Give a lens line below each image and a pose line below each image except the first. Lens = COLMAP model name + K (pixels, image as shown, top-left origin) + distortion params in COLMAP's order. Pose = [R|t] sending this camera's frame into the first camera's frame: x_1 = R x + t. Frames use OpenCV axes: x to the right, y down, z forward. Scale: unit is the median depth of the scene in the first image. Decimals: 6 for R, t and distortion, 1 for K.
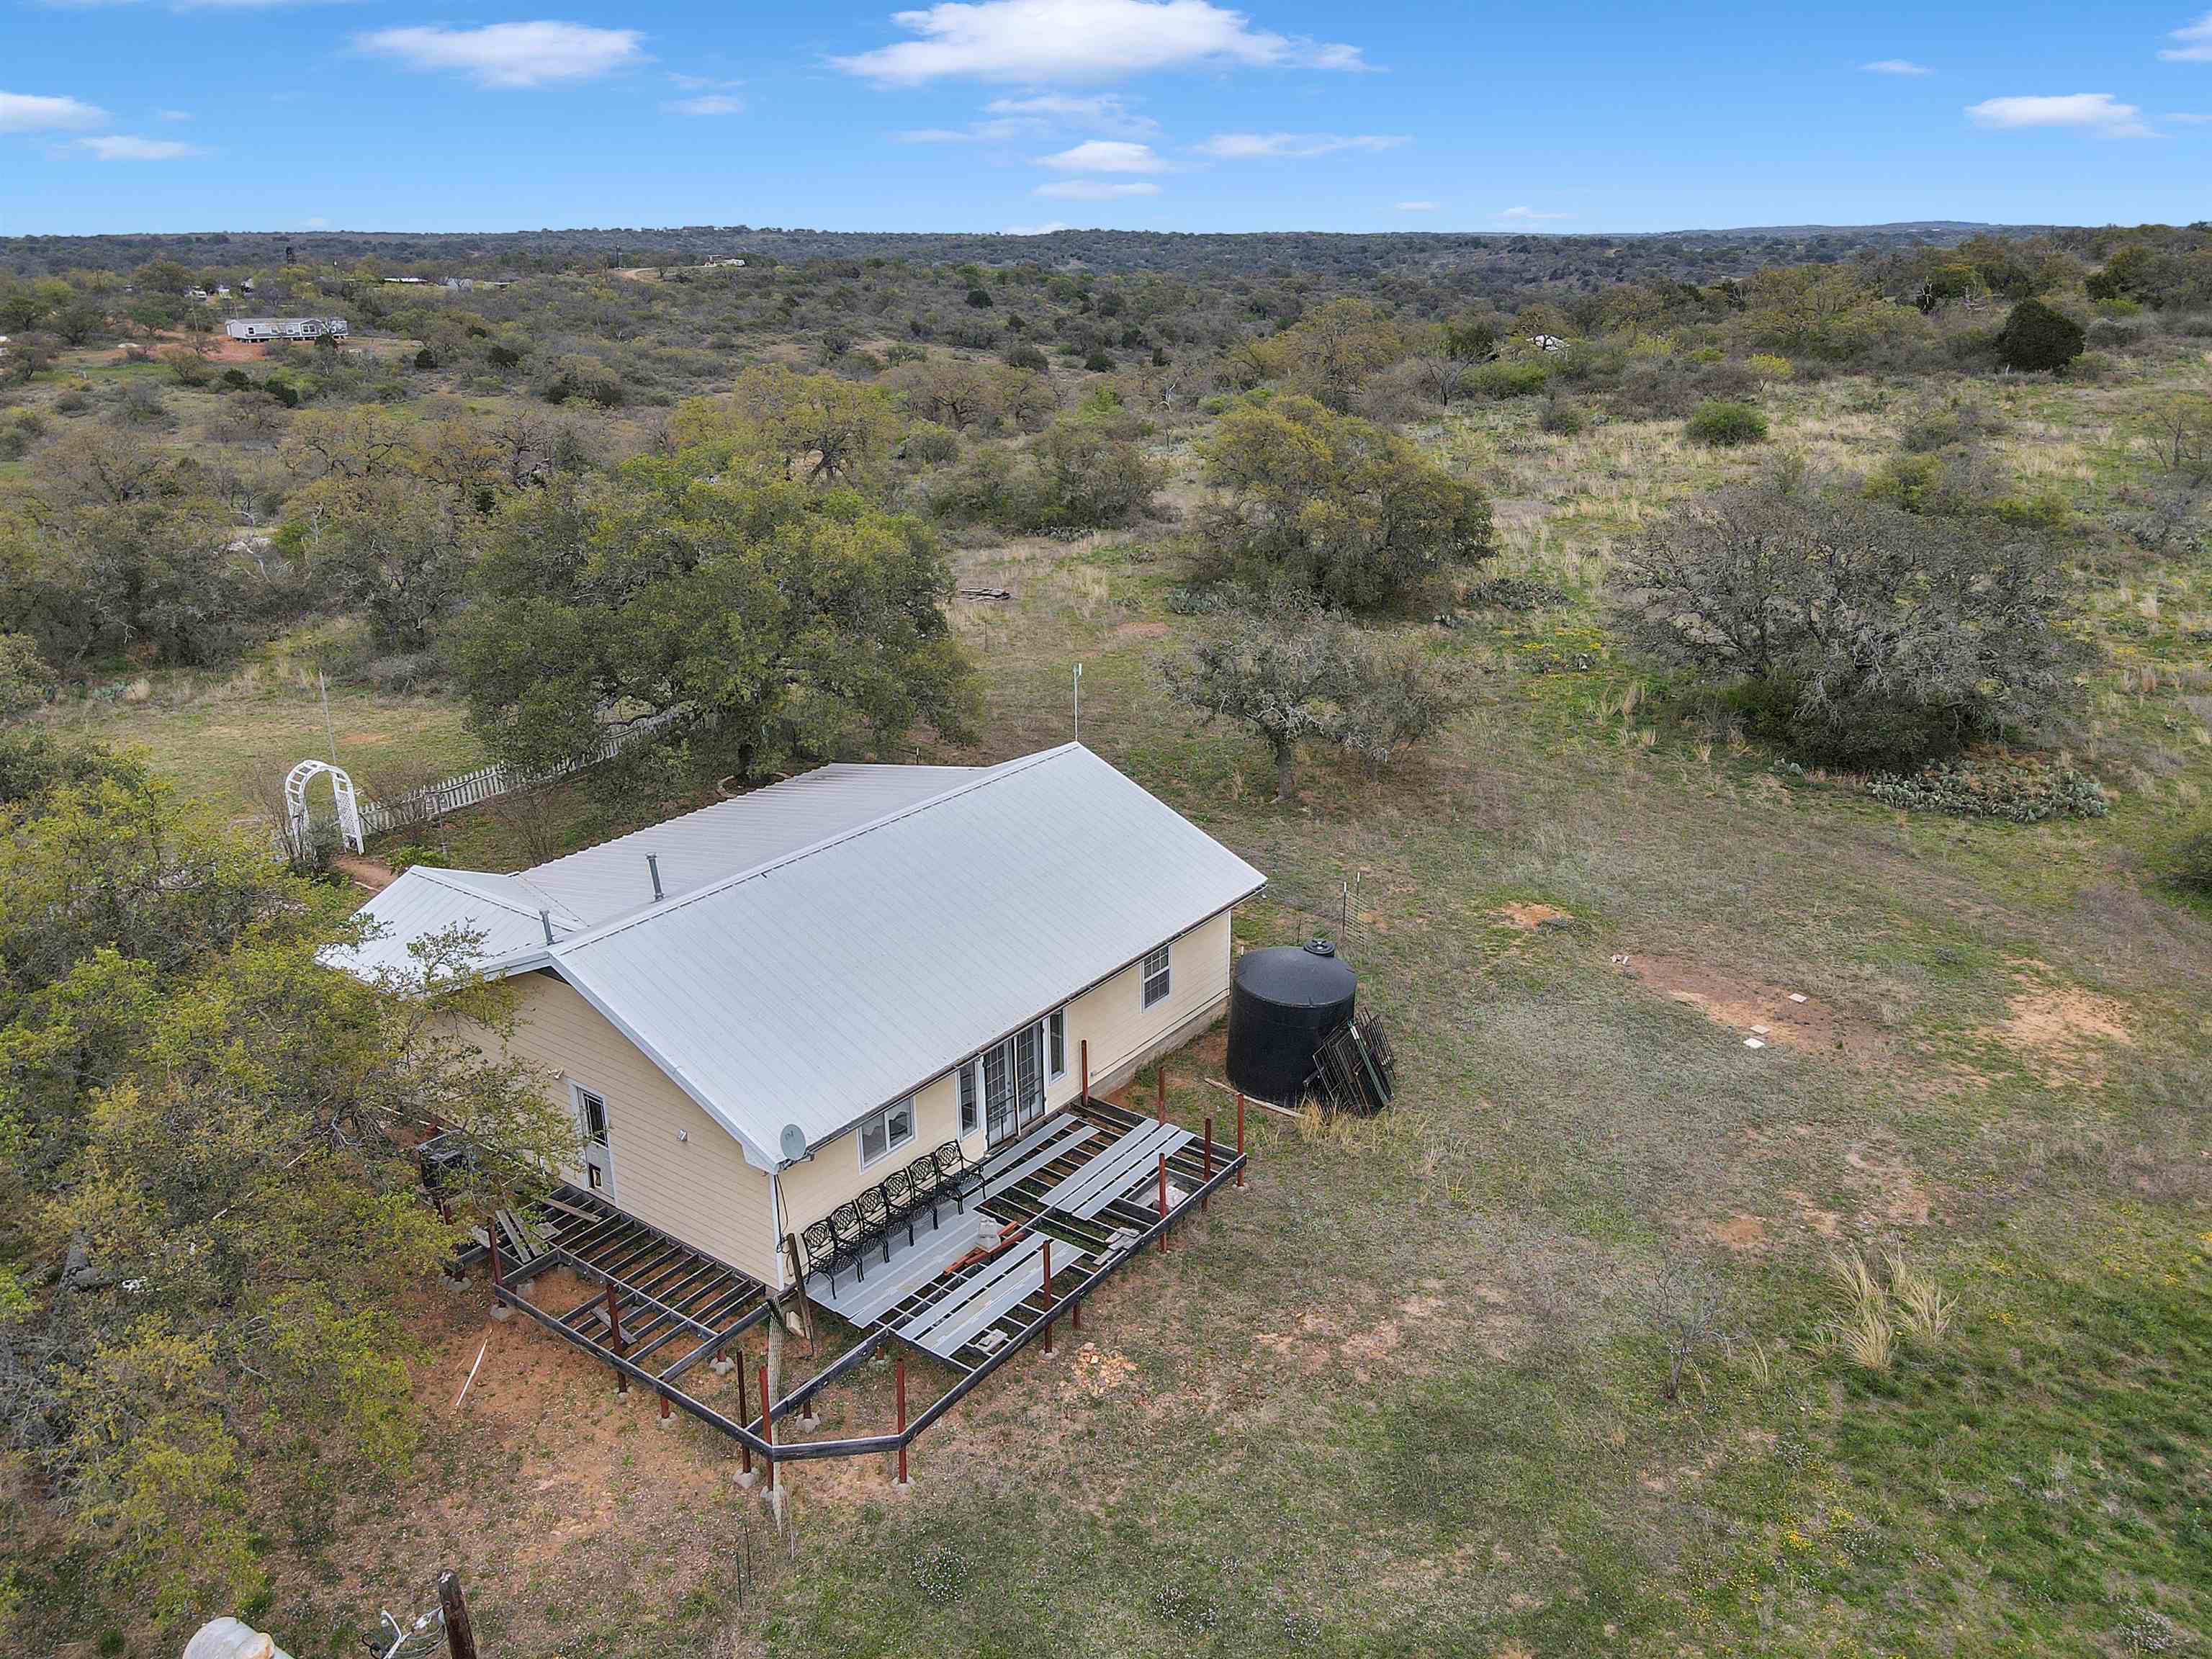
lens RADIAL K [[1624.6, 0, 1106.0], [0, 1624.6, 829.5], [0, 0, 1]] dist [0.003455, 0.011950]
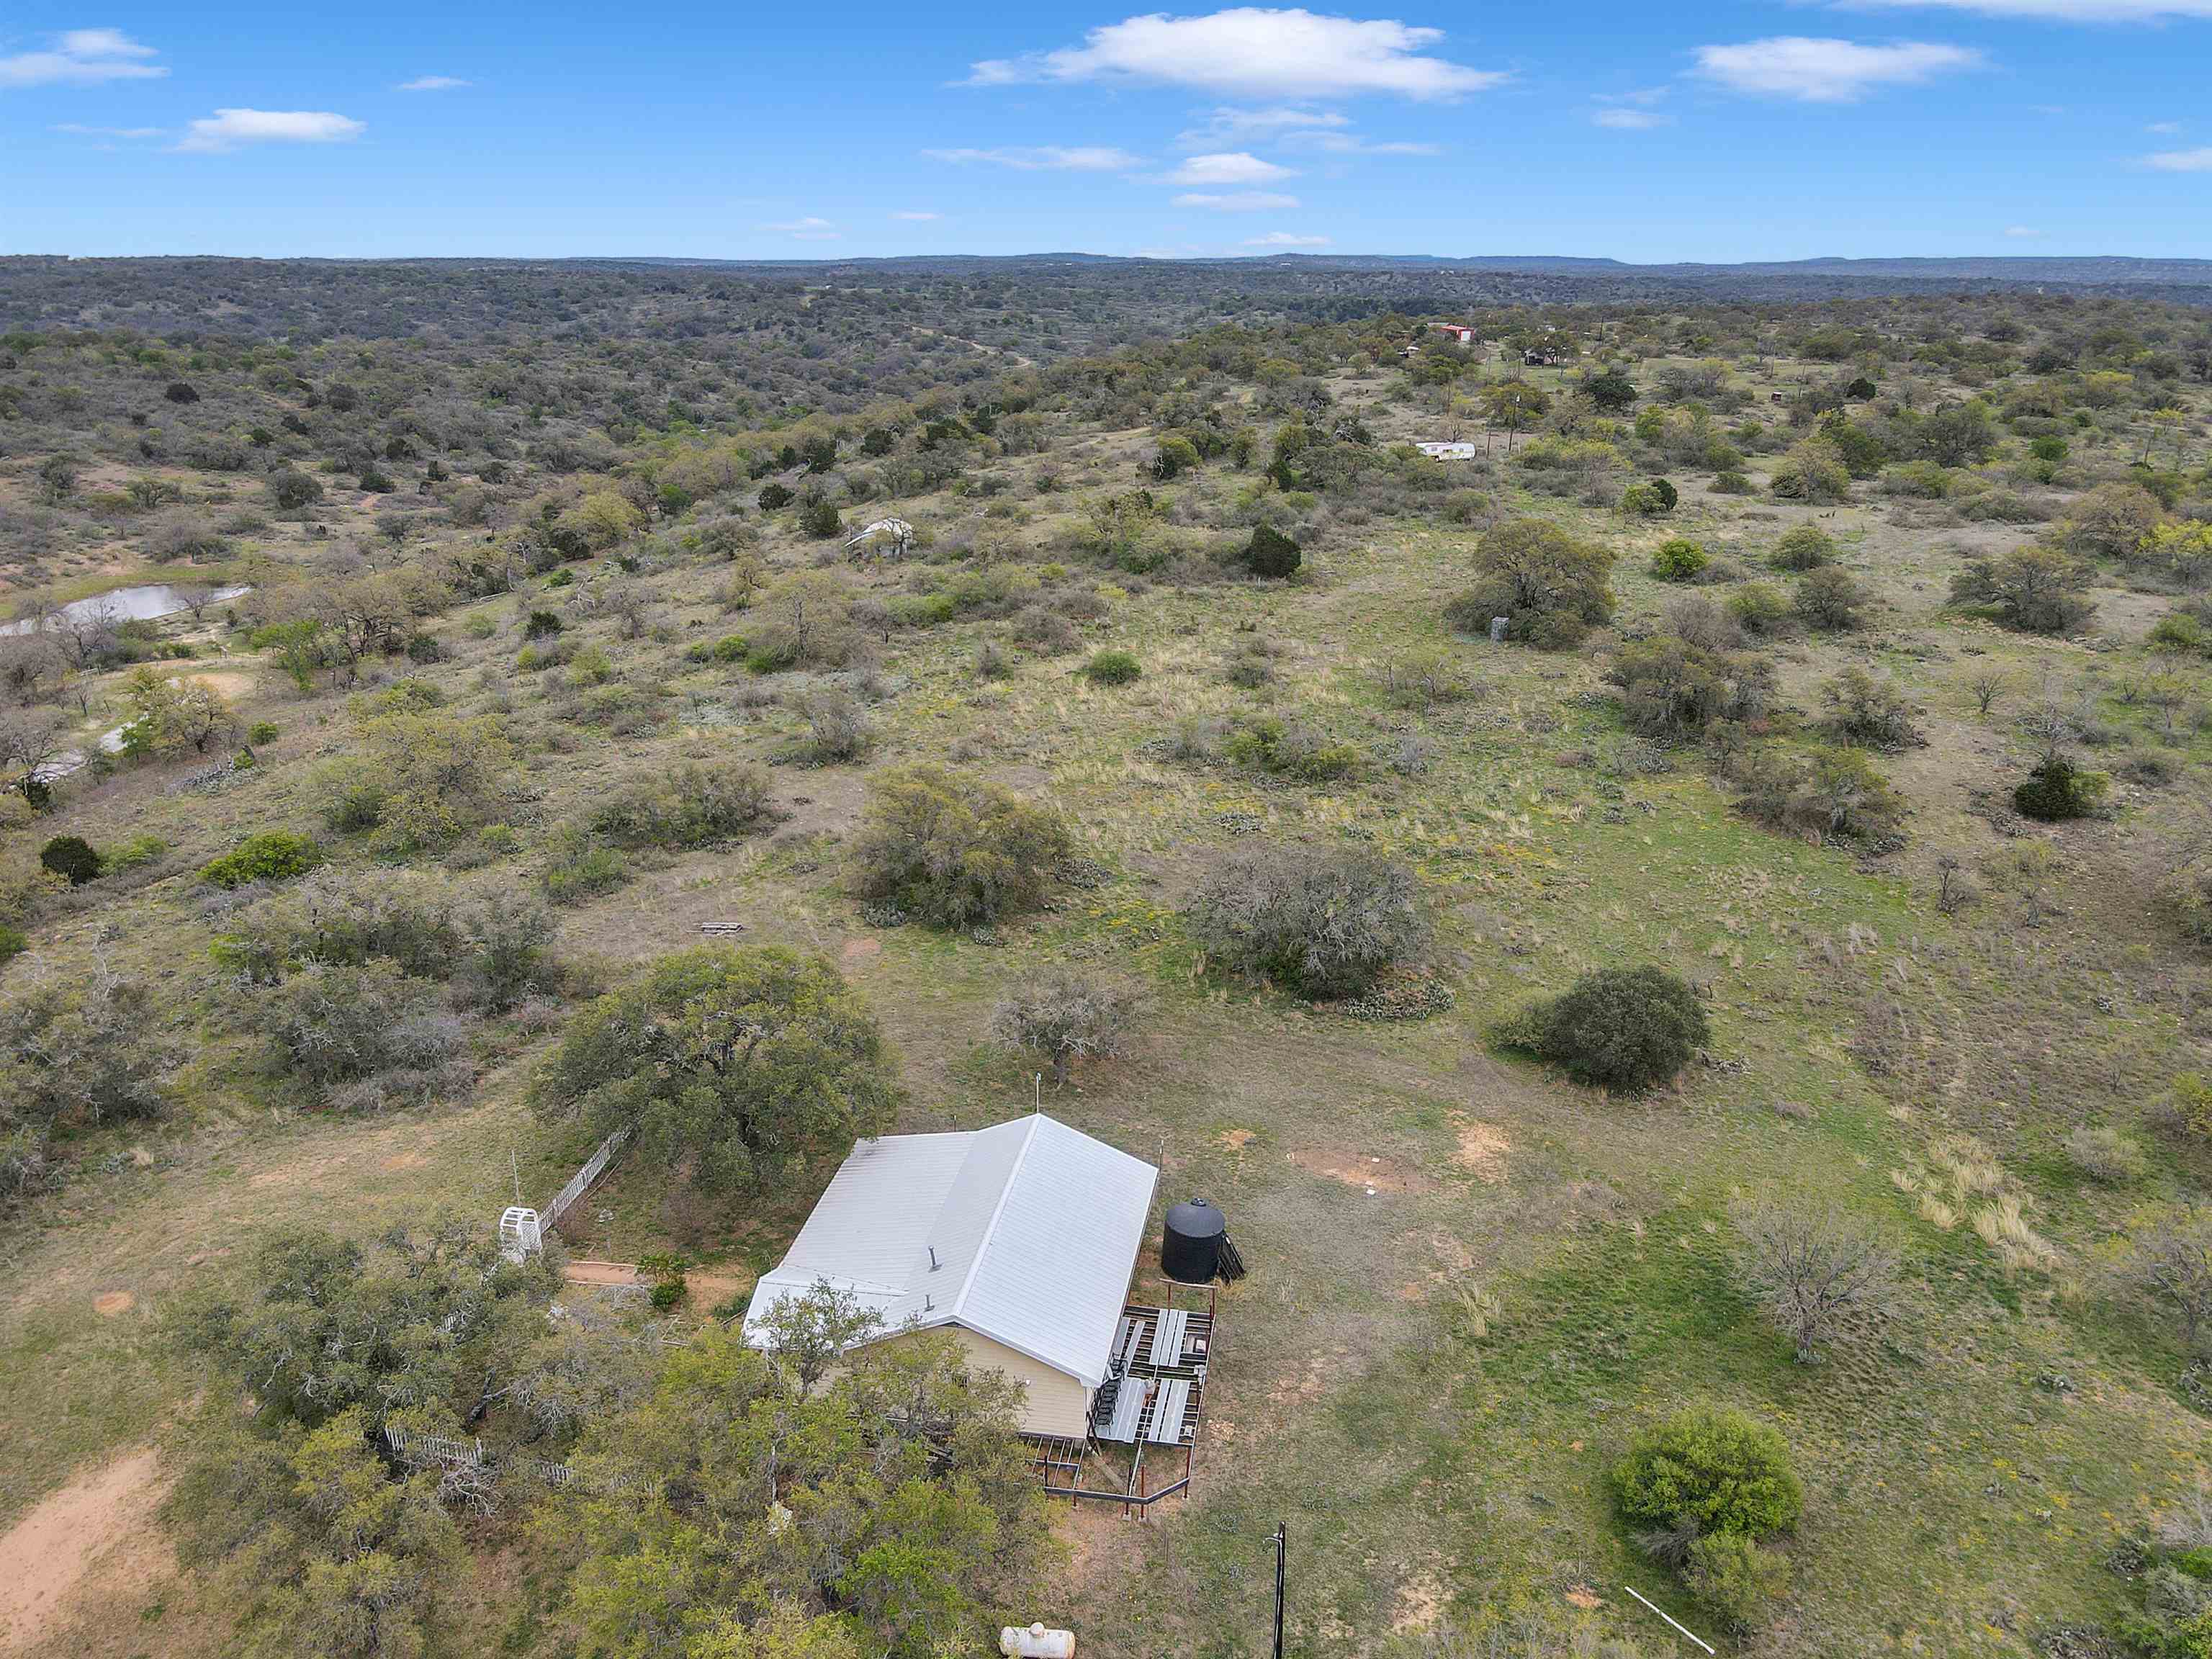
lens RADIAL K [[1624.6, 0, 1106.0], [0, 1624.6, 829.5], [0, 0, 1]] dist [0.003455, 0.011950]
pose [[0.892395, -0.140604, 0.428791, -0.827320], [0.146621, 0.989007, 0.019156, -0.470703], [-0.426771, 0.045775, 0.903201, -0.859293]]
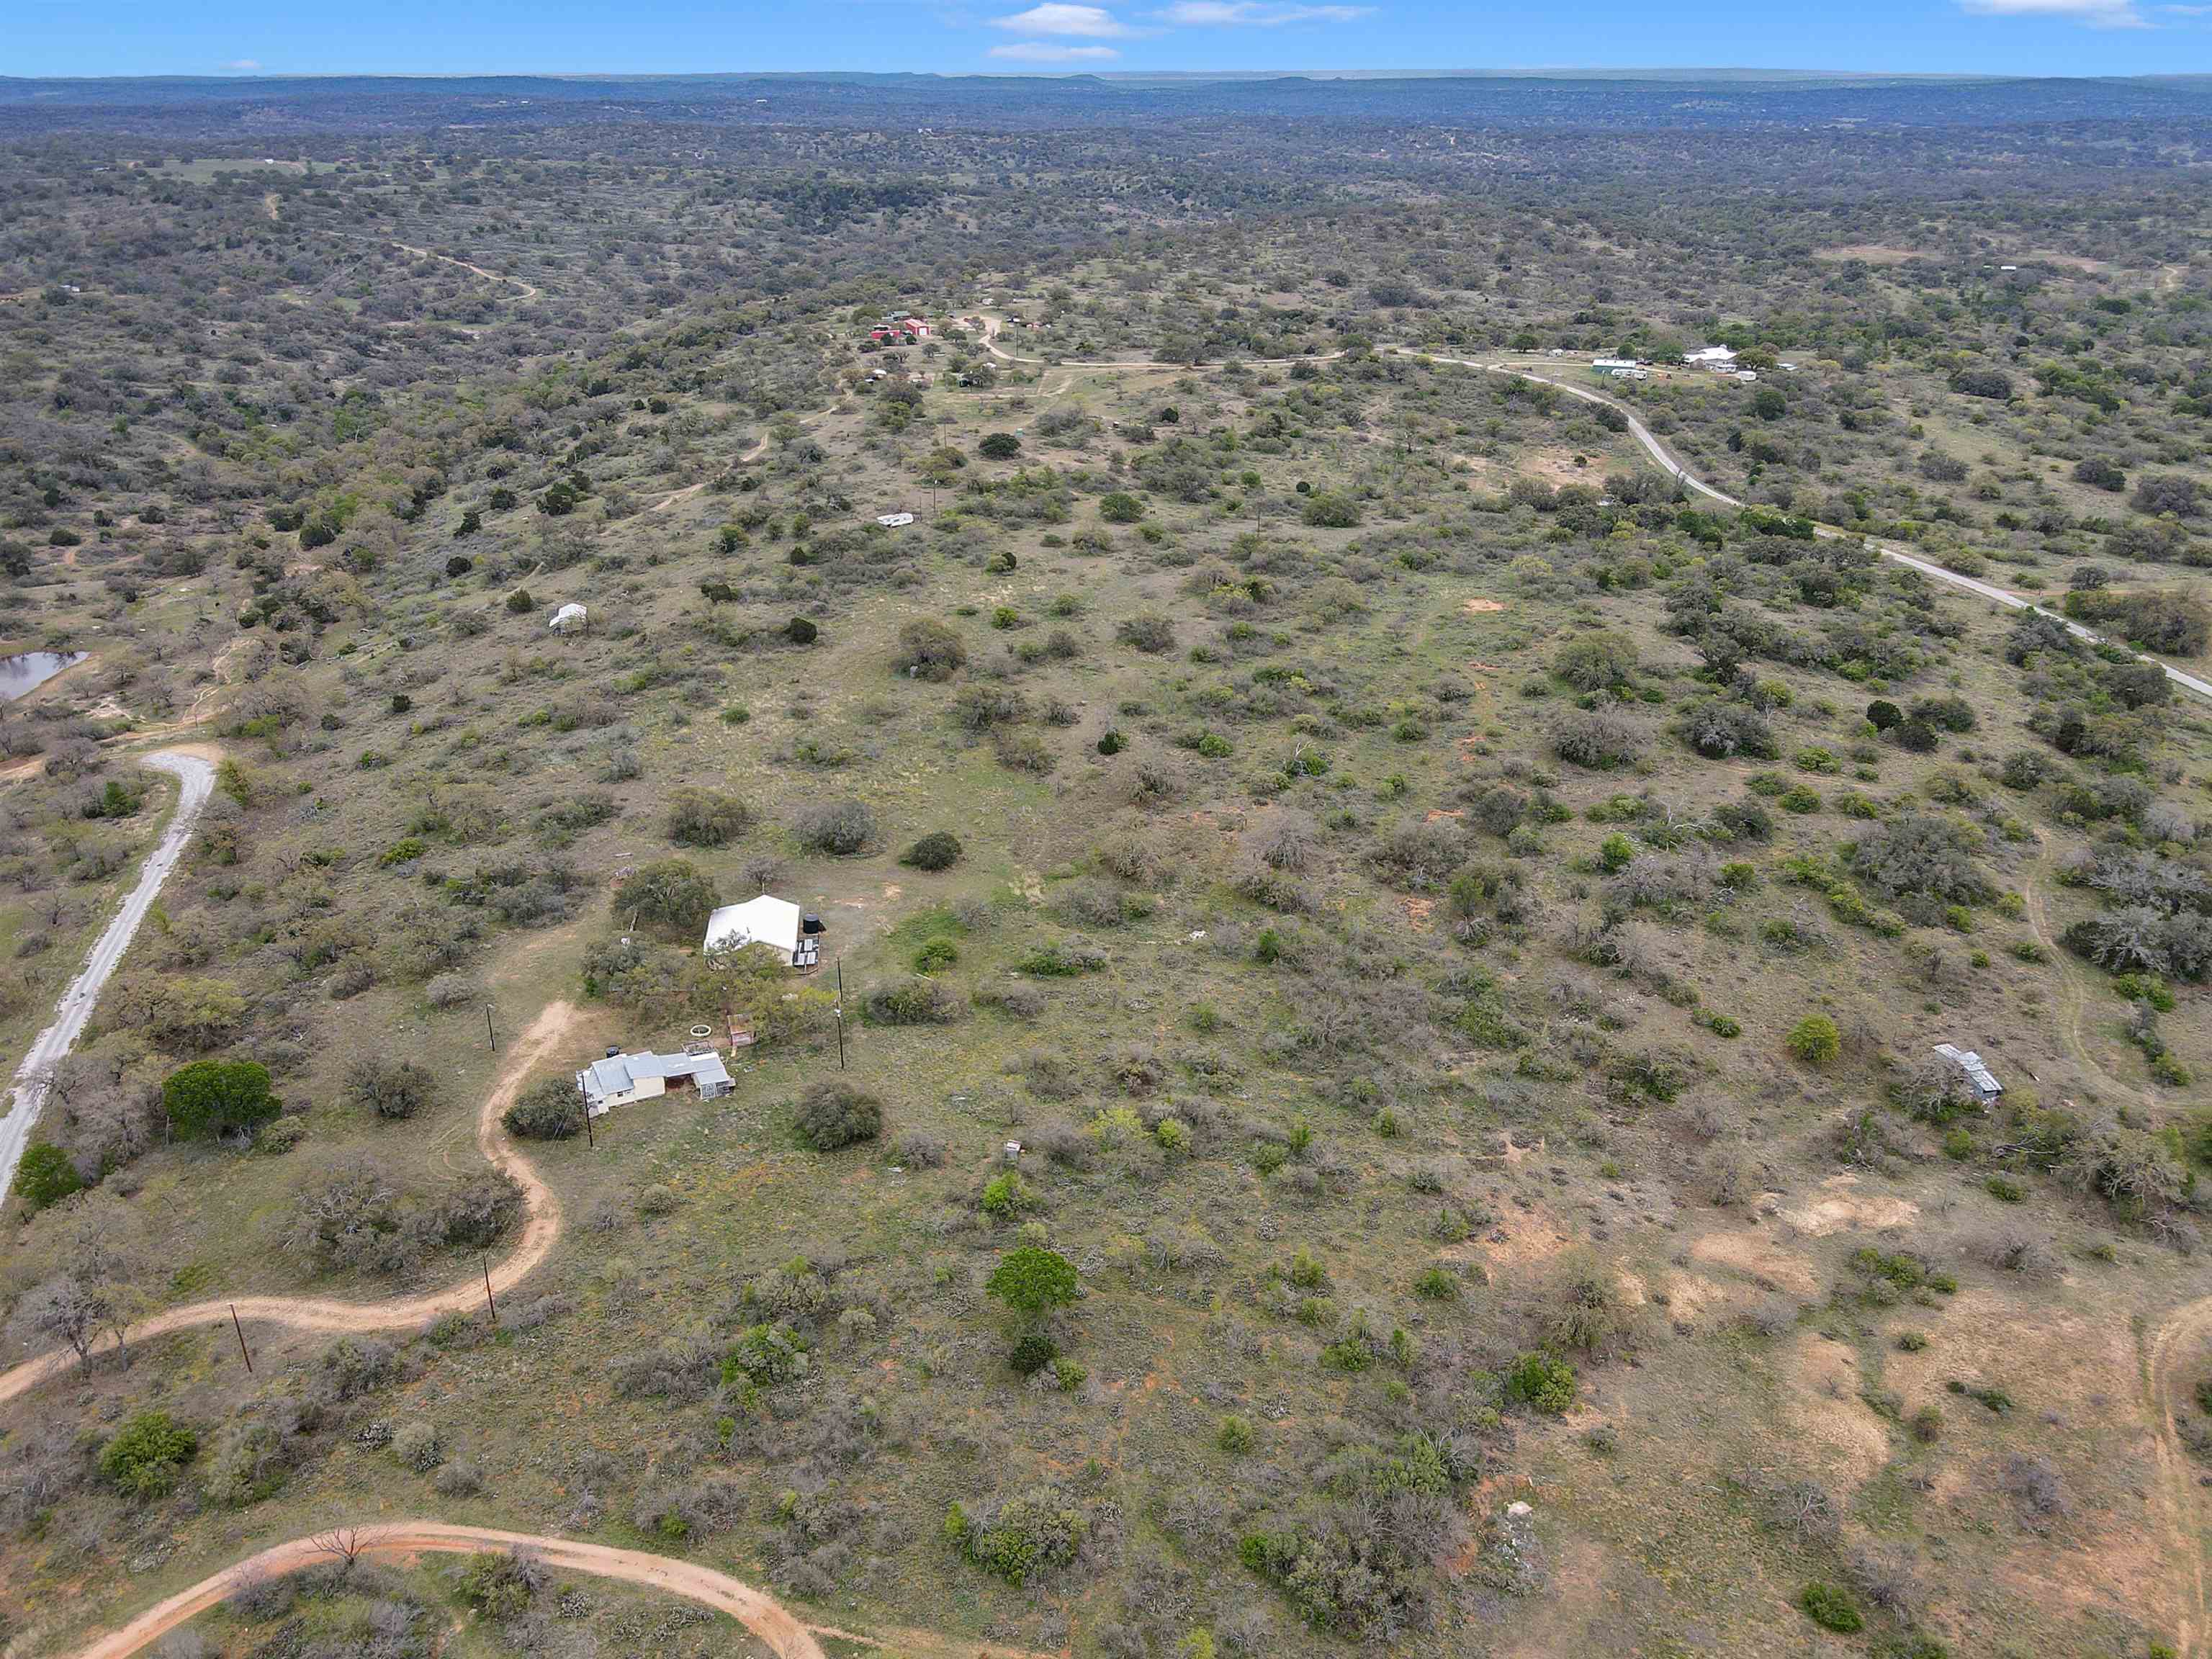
lens RADIAL K [[1624.6, 0, 1106.0], [0, 1624.6, 829.5], [0, 0, 1]] dist [0.003455, 0.011950]
pose [[0.722368, -0.278513, 0.632941, -3.743286], [0.229480, 0.959986, 0.160520, -1.260635], [-0.652321, 0.029293, 0.757376, -5.920378]]
